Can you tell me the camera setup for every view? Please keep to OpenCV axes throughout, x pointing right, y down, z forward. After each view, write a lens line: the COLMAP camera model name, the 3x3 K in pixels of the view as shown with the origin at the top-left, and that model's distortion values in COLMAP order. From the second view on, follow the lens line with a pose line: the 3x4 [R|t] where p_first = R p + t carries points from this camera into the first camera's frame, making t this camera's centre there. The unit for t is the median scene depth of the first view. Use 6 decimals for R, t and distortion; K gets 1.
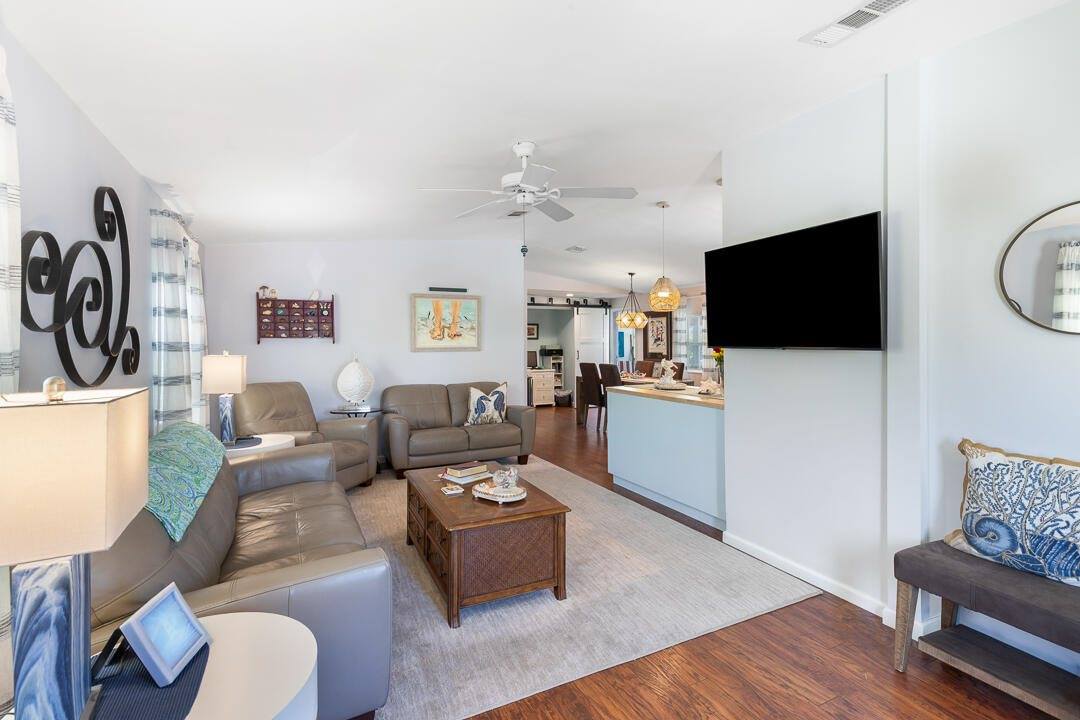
lens RADIAL K [[496.1, 0, 540.9], [0, 496.1, 338.0], [0, 0, 1]] dist [0.002021, -0.000045]
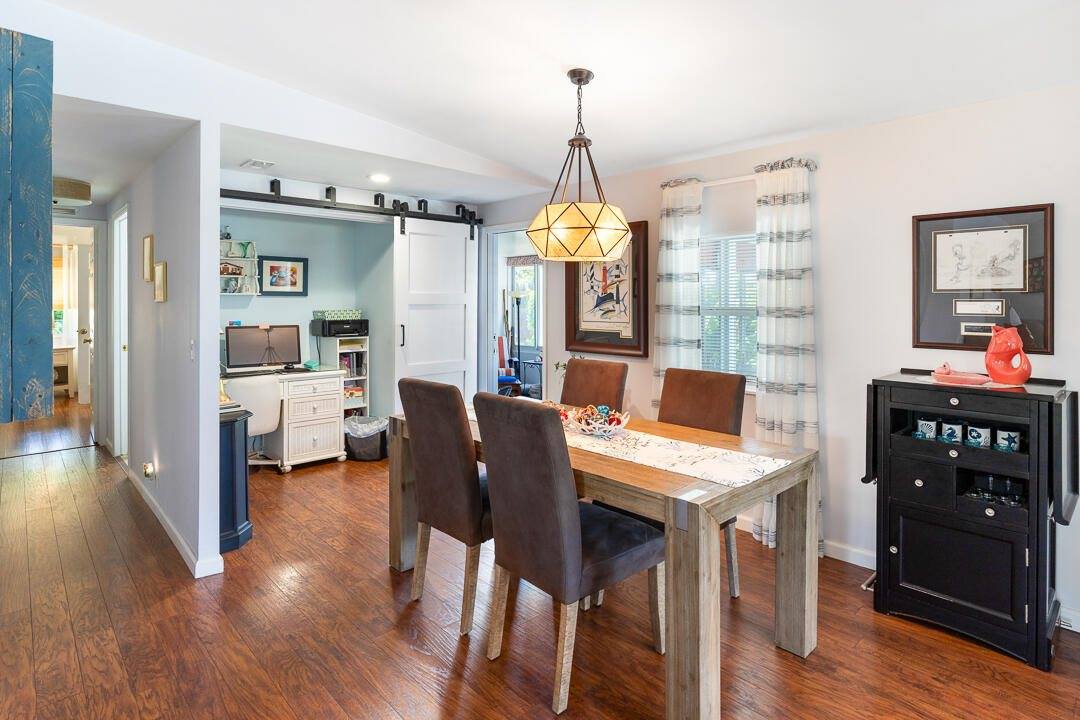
lens RADIAL K [[570.7, 0, 537.4], [0, 570.7, 305.0], [0, 0, 1]] dist [-0.001679, -0.000355]
pose [[0.959356, 0.003699, 0.282173, 0.064109], [-0.008018, 0.999868, 0.014153, 0.003021], [-0.282083, -0.015840, 0.959259, 0.694439]]
